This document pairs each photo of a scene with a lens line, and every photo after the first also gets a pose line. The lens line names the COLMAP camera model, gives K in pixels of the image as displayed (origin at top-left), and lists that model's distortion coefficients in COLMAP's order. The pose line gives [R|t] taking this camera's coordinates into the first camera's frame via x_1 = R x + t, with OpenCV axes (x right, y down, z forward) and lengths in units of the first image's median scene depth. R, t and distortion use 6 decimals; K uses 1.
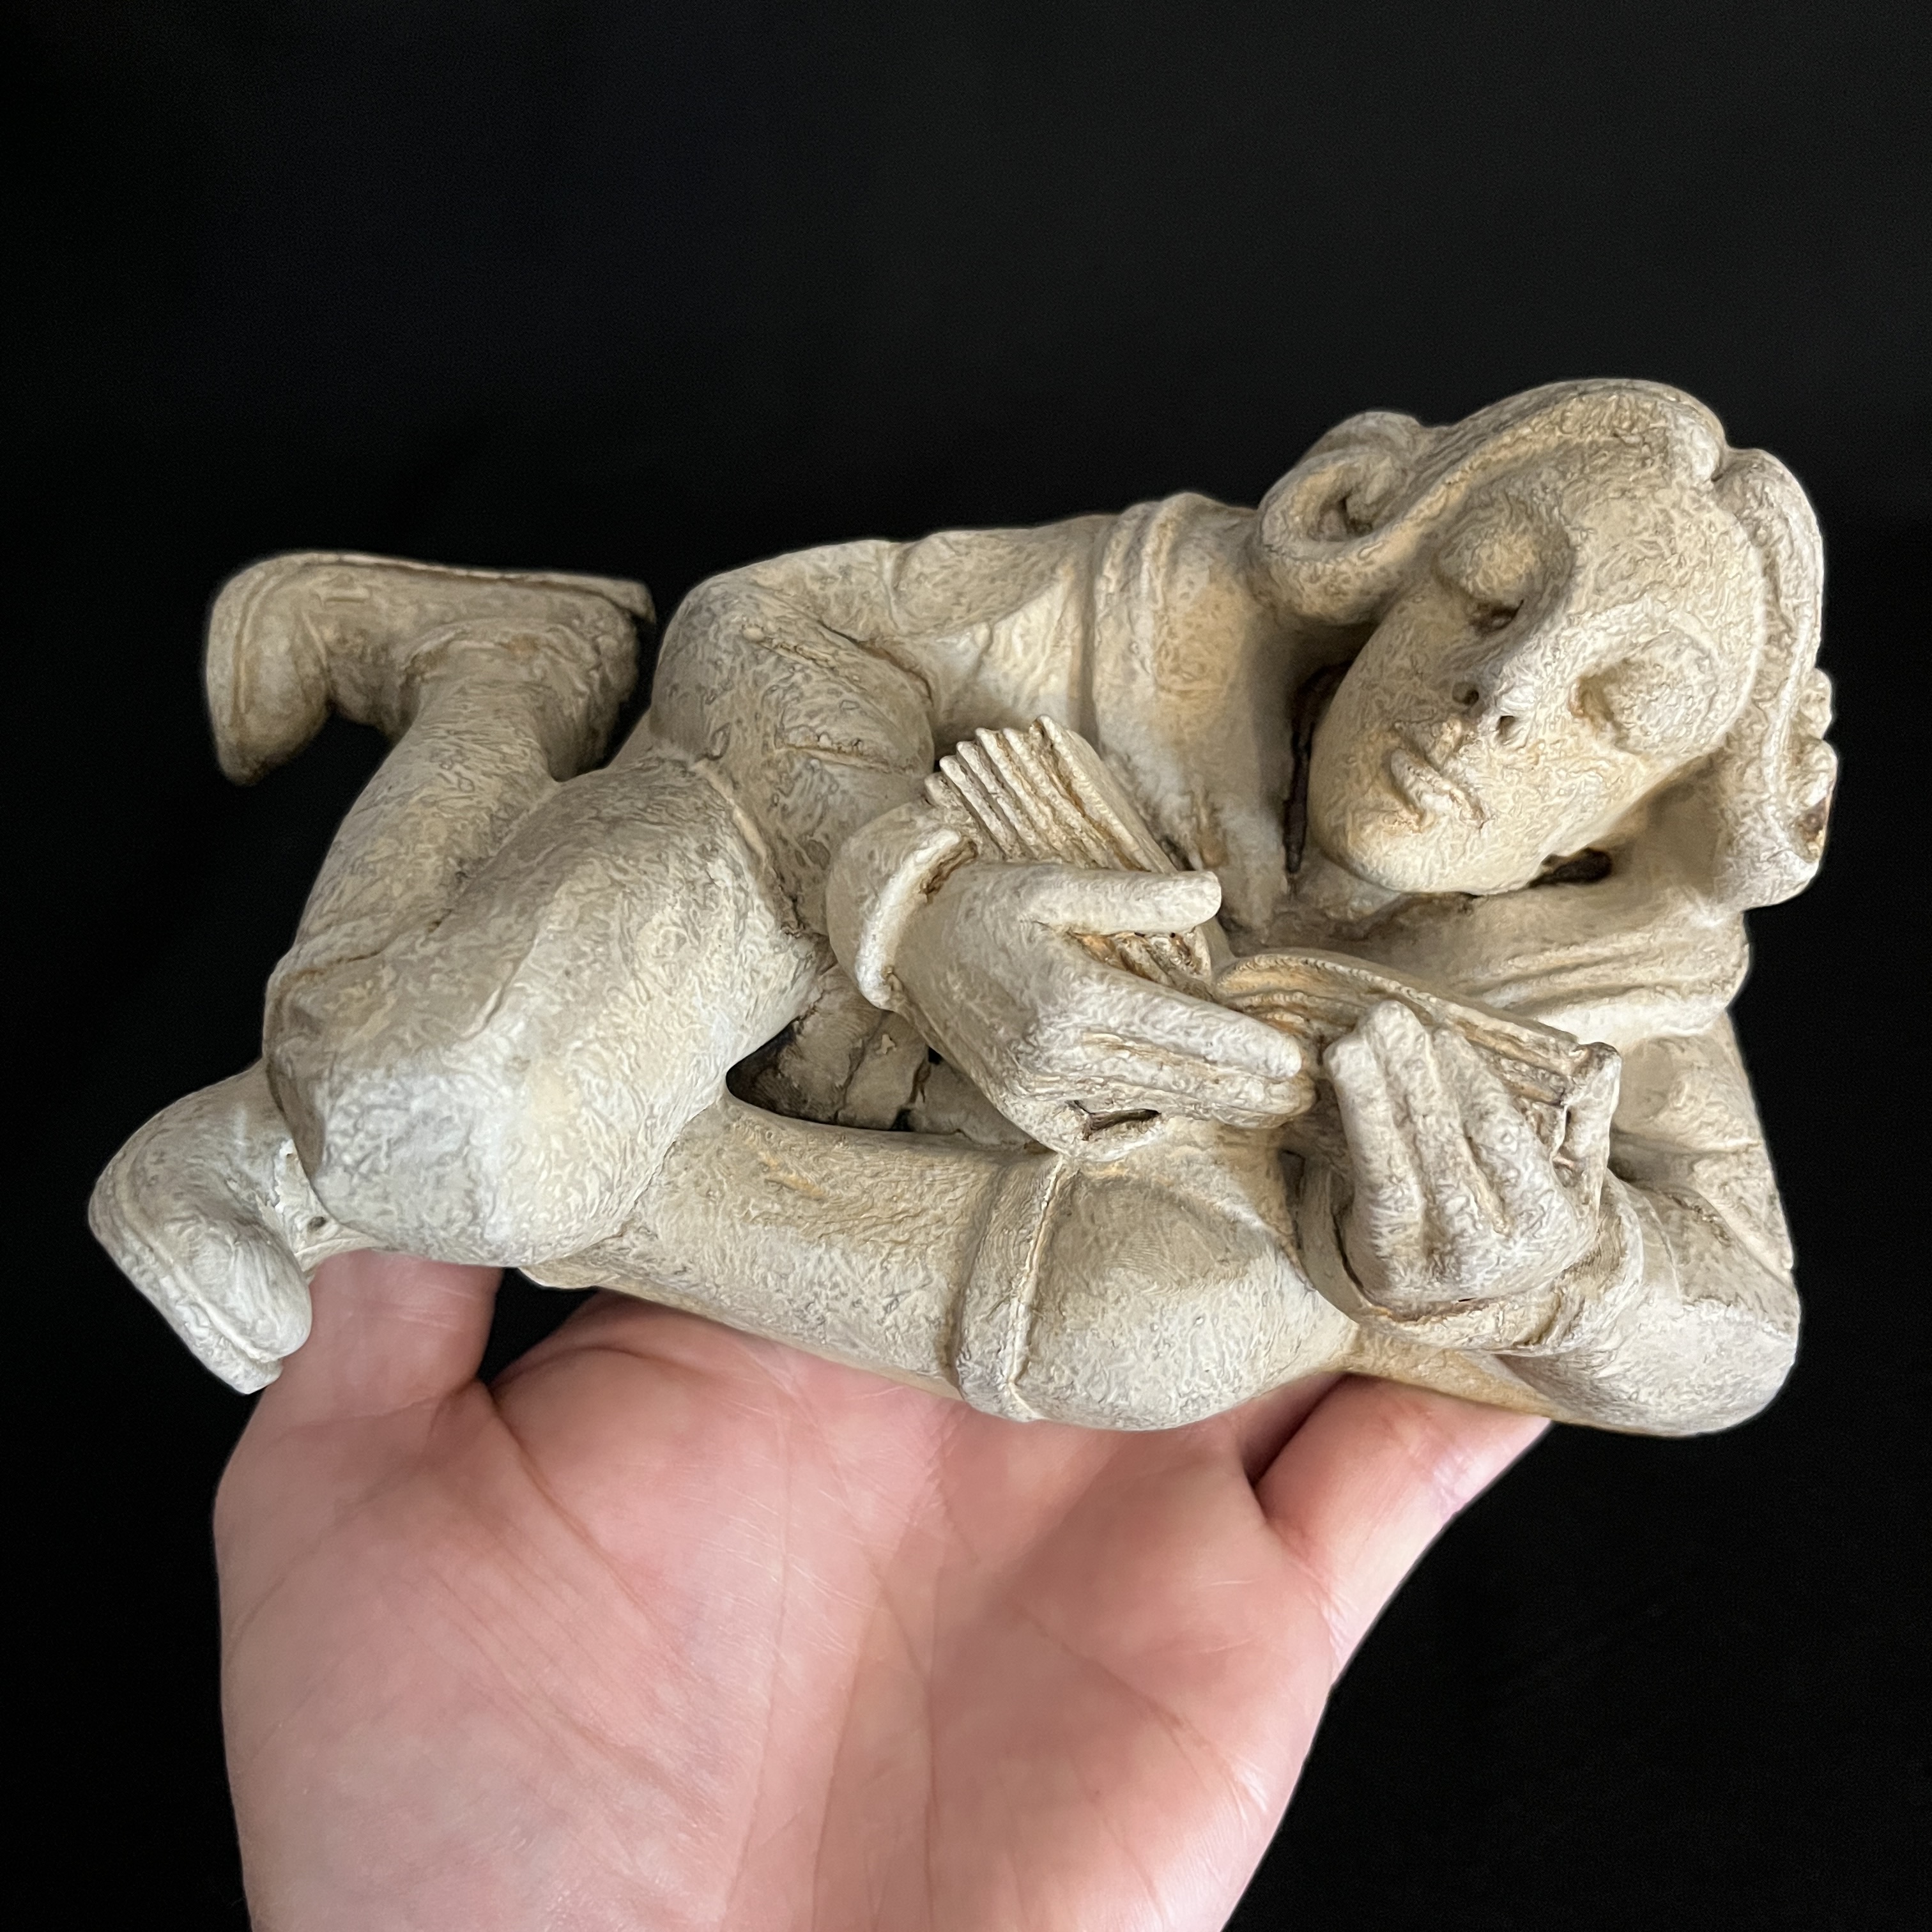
lens RADIAL K [[2011.8, 0, 988.7], [0, 2011.8, 959.5], [0, 0, 1]] dist [0.014881, 0.000000]
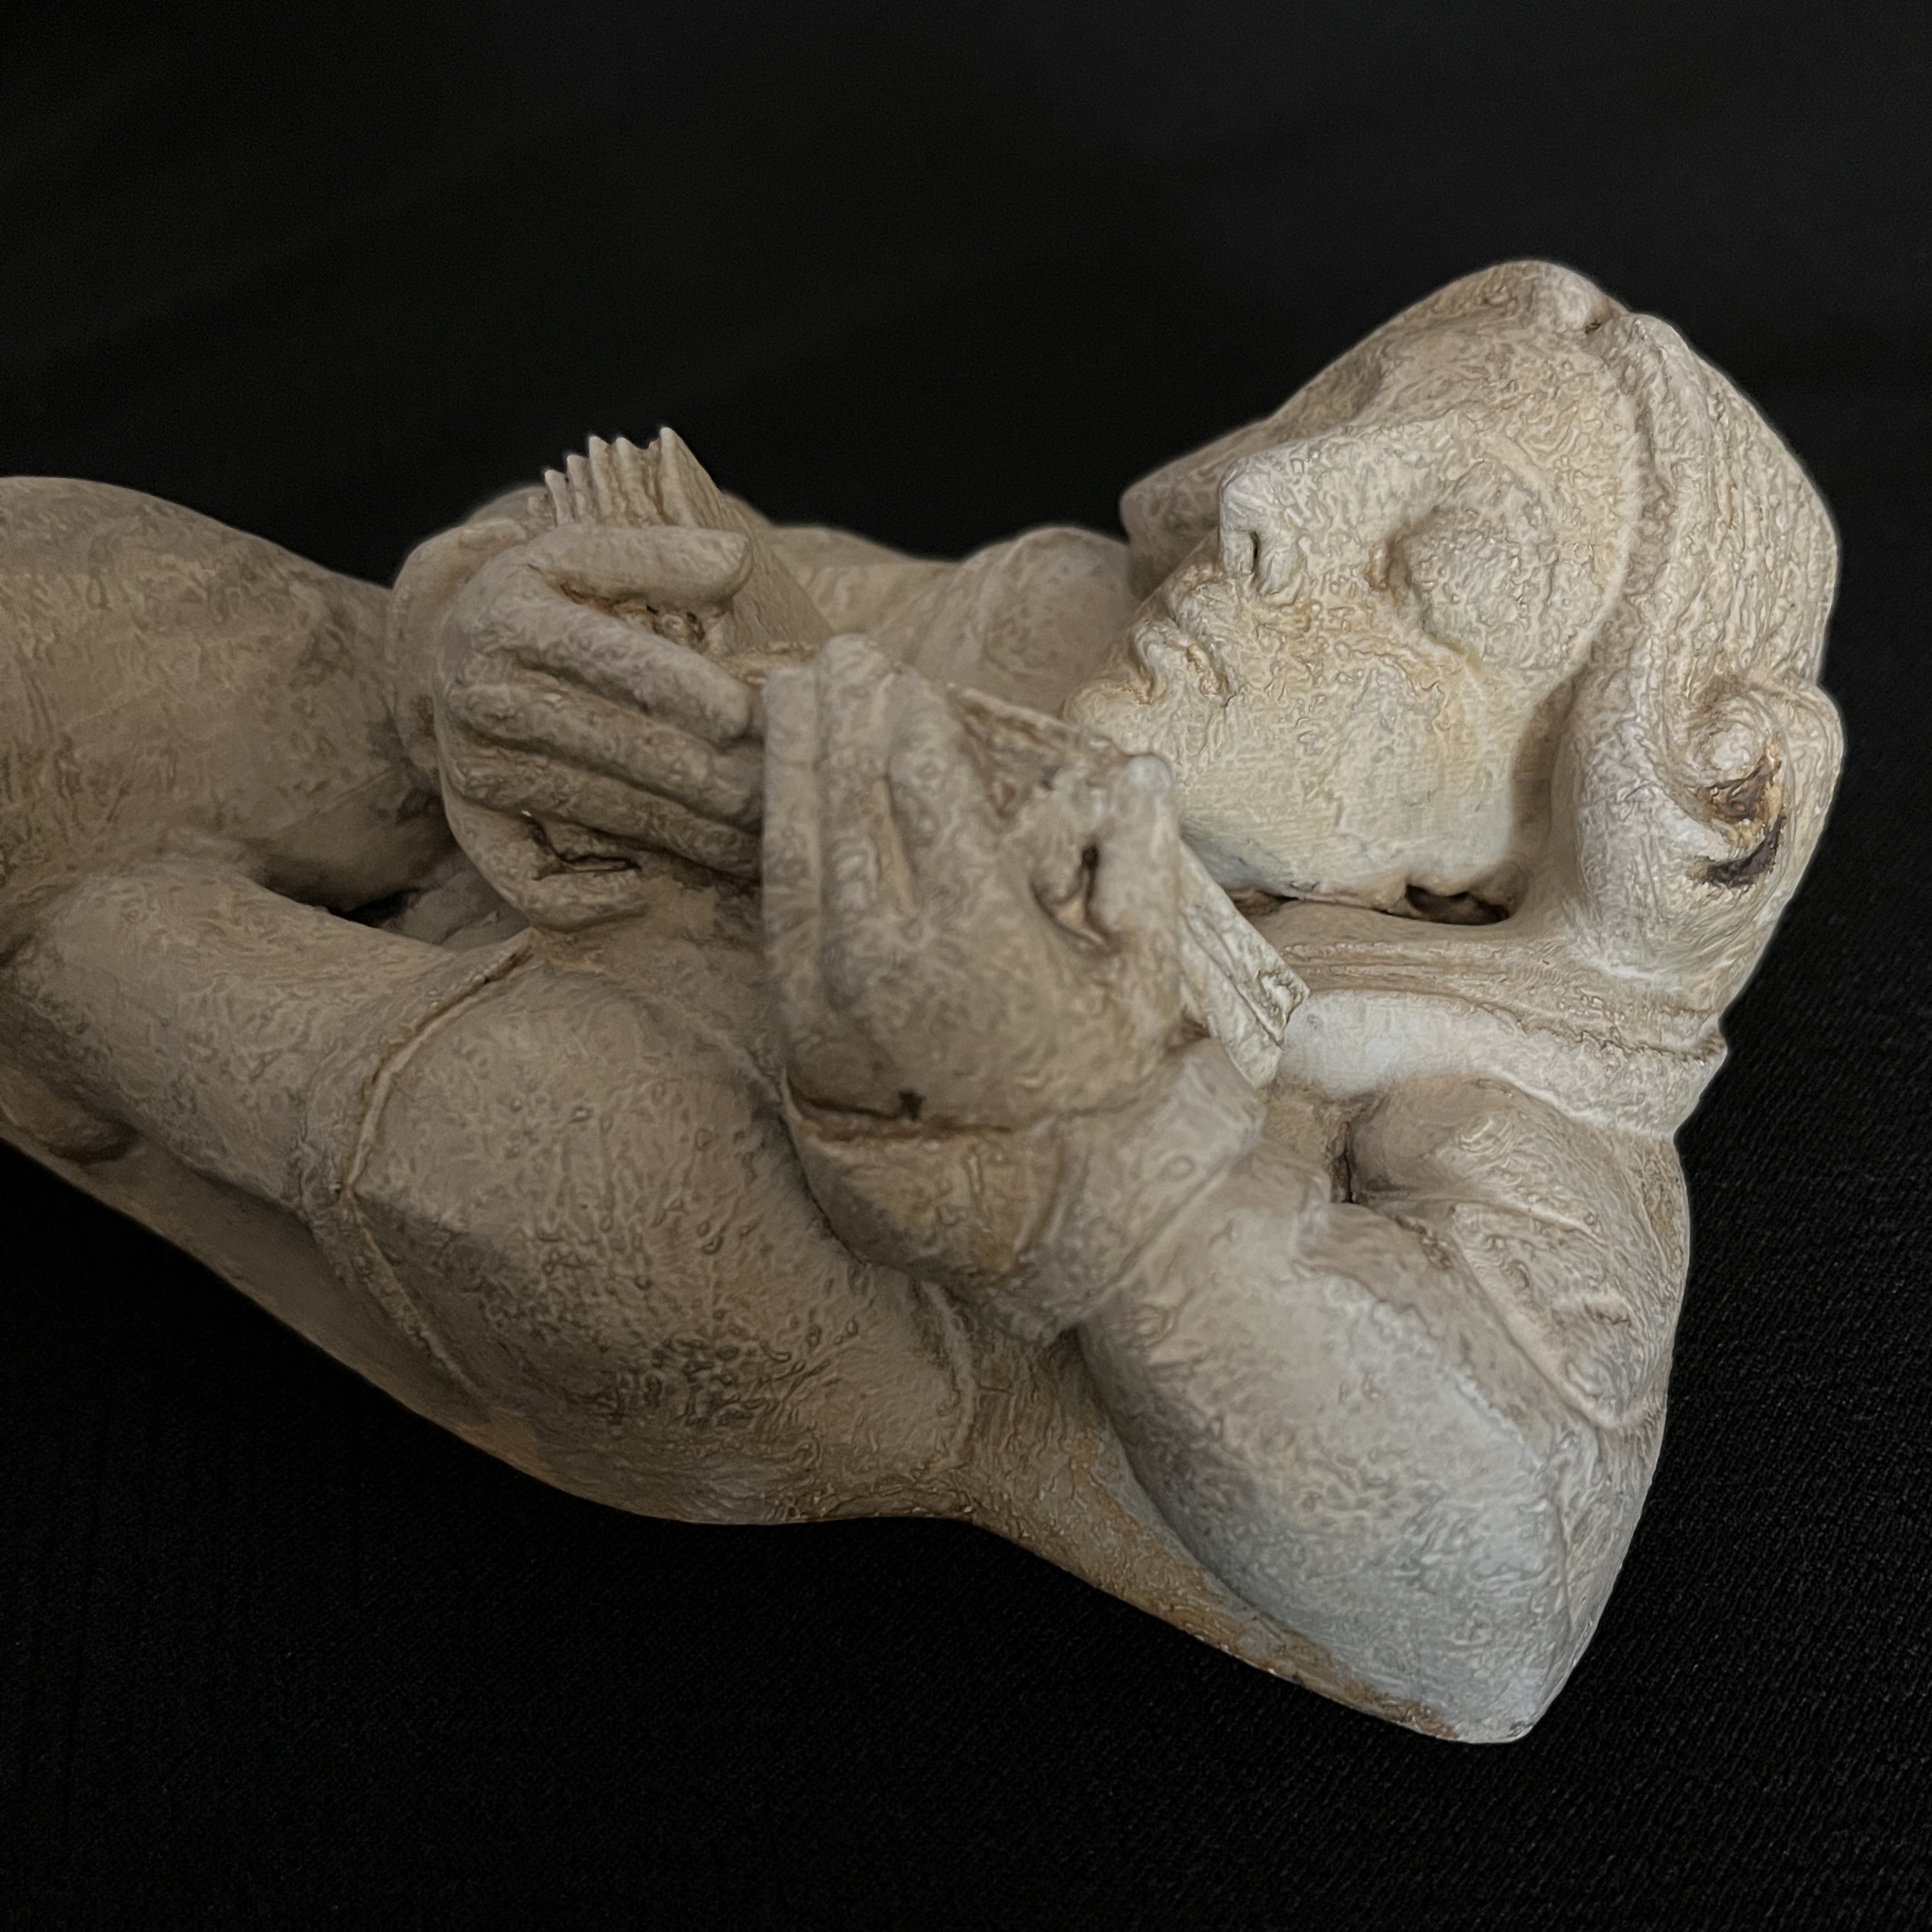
lens RADIAL K [[2248.8, 0, 1077.2], [0, 2248.8, 1007.9], [0, 0, 1]] dist [0.042073, 0.000000]
pose [[0.931559, 0.121709, -0.342614, 0.513812], [-0.270318, 0.862026, -0.428765, 0.423728], [0.243158, 0.492035, 0.835928, 0.352162]]
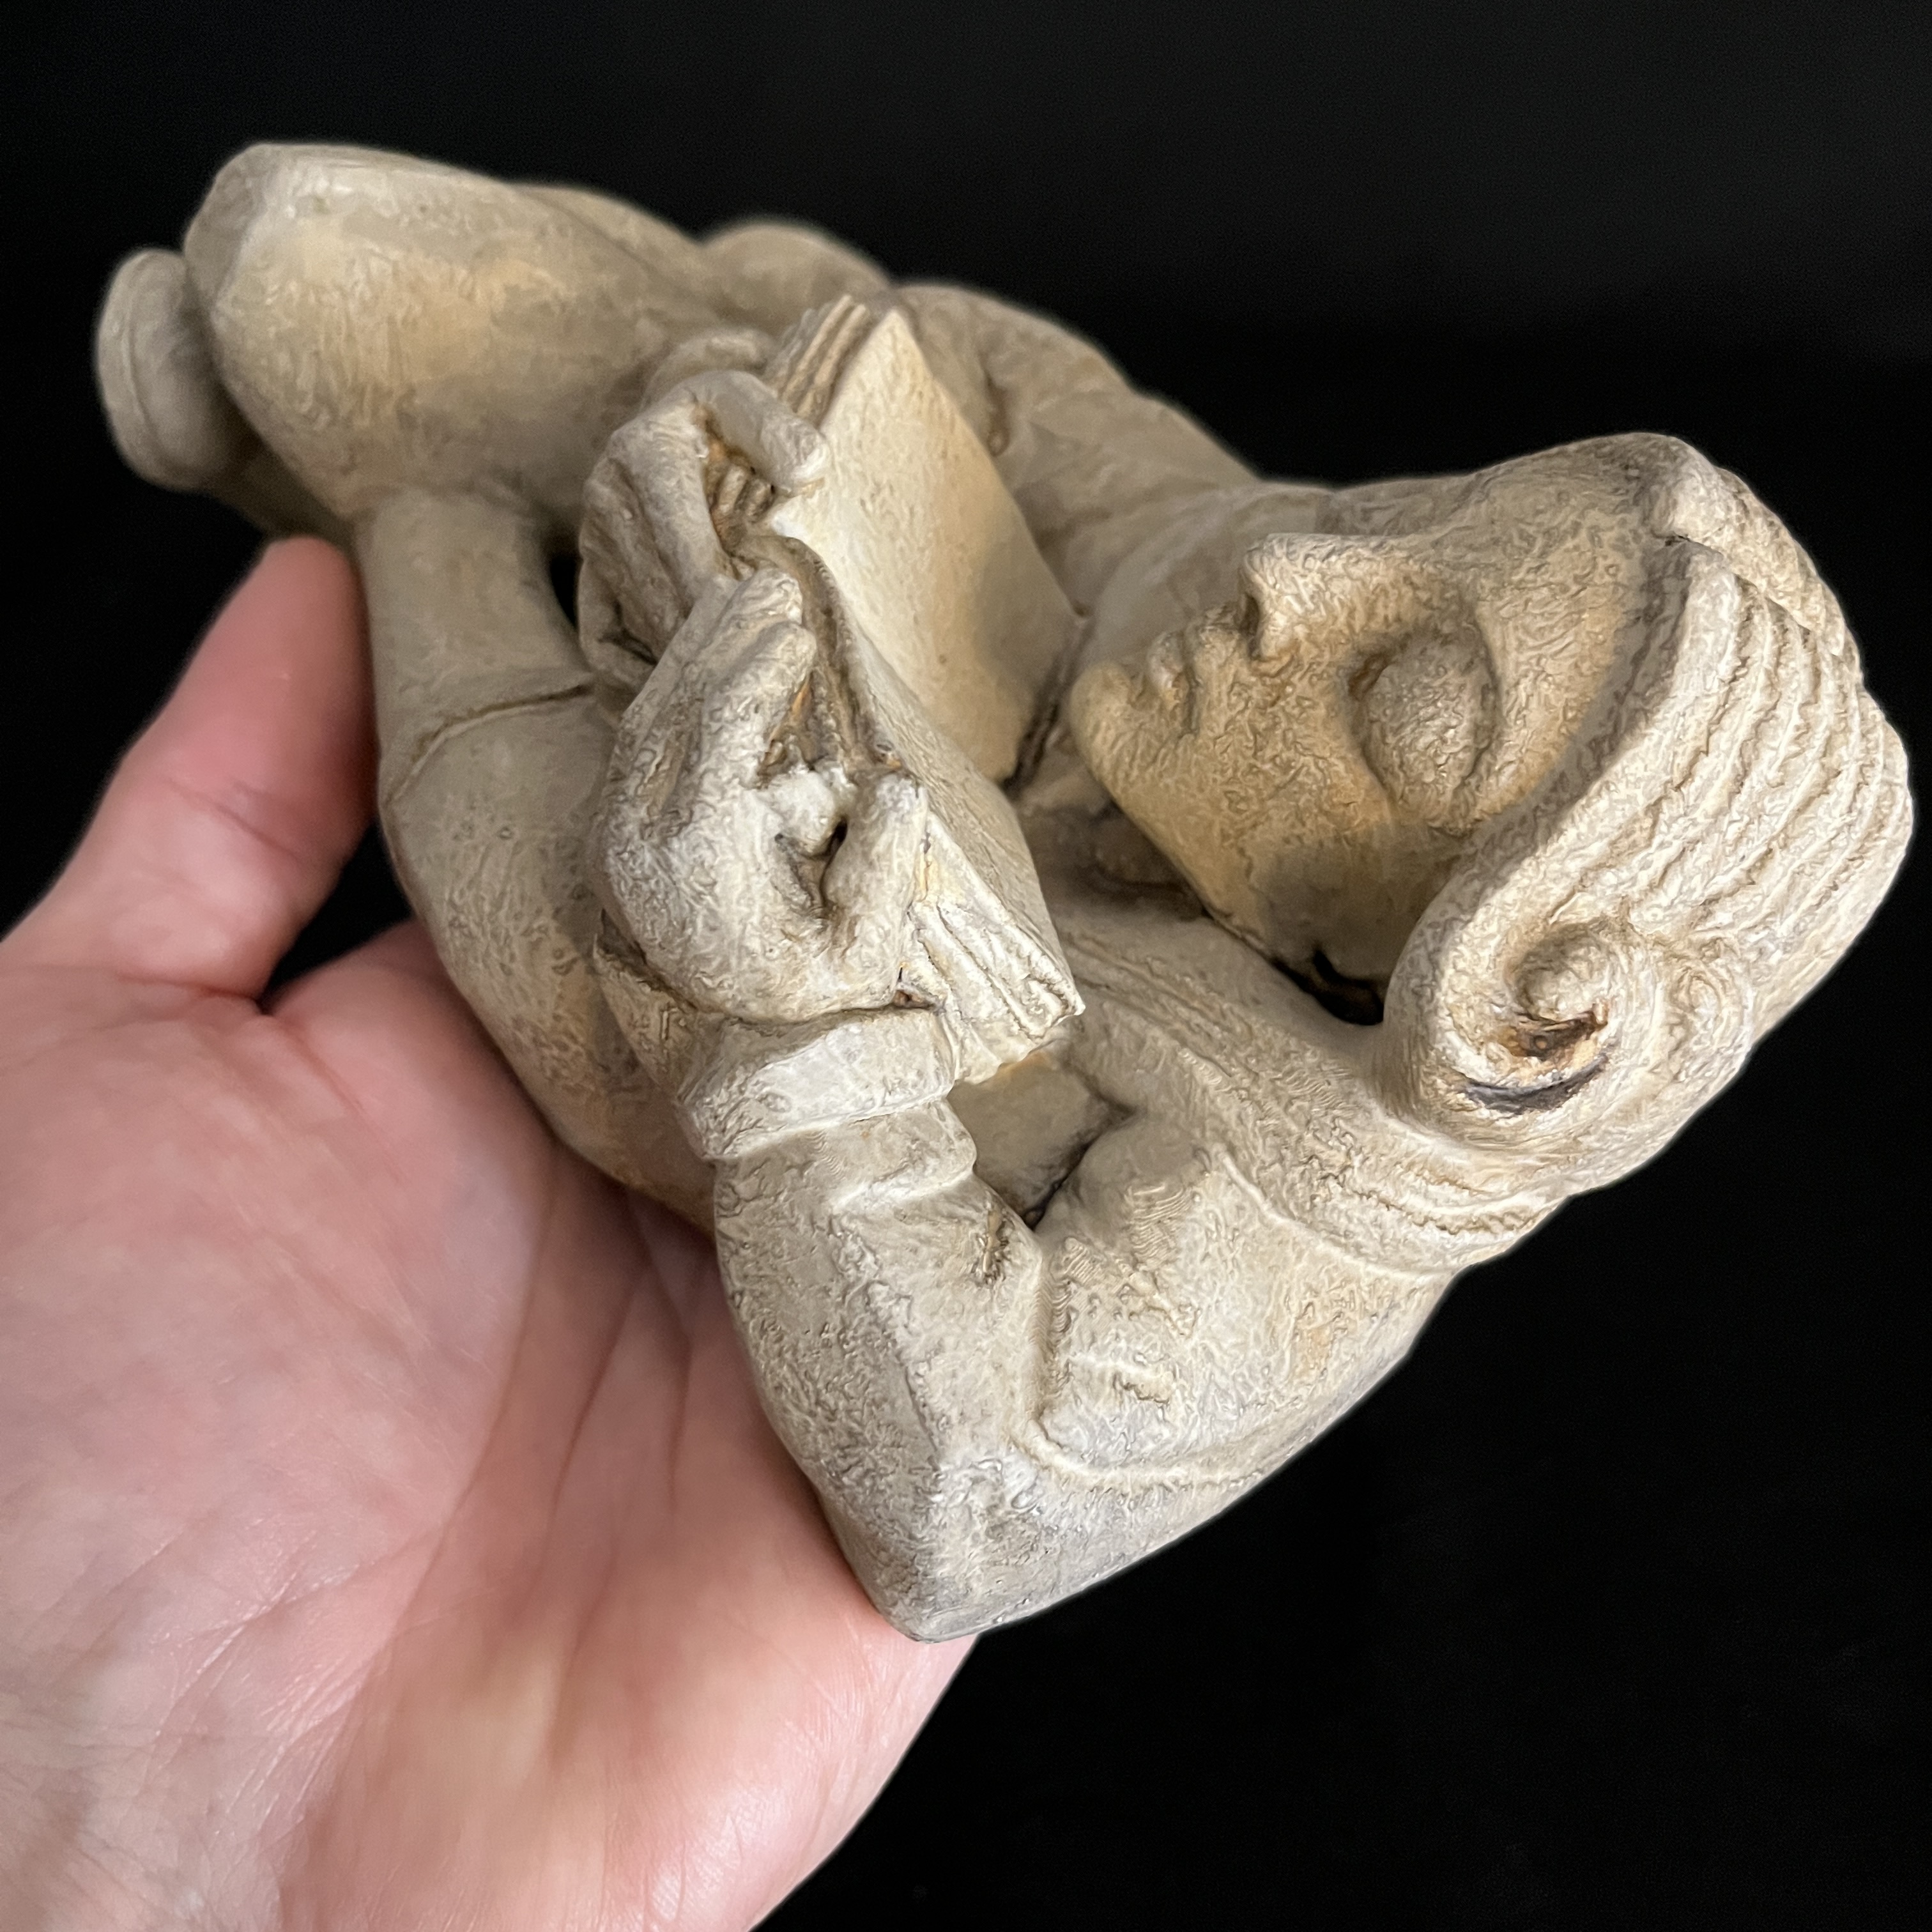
lens RADIAL K [[2011.8, 0, 961.1], [0, 2011.8, 971.3], [0, 0, 1]] dist [0.014881, 0.000000]
pose [[0.557065, 0.564667, -0.608958, 0.779378], [-0.741749, 0.668073, -0.059058, 0.118313], [0.373480, 0.484593, 0.791001, 0.375446]]
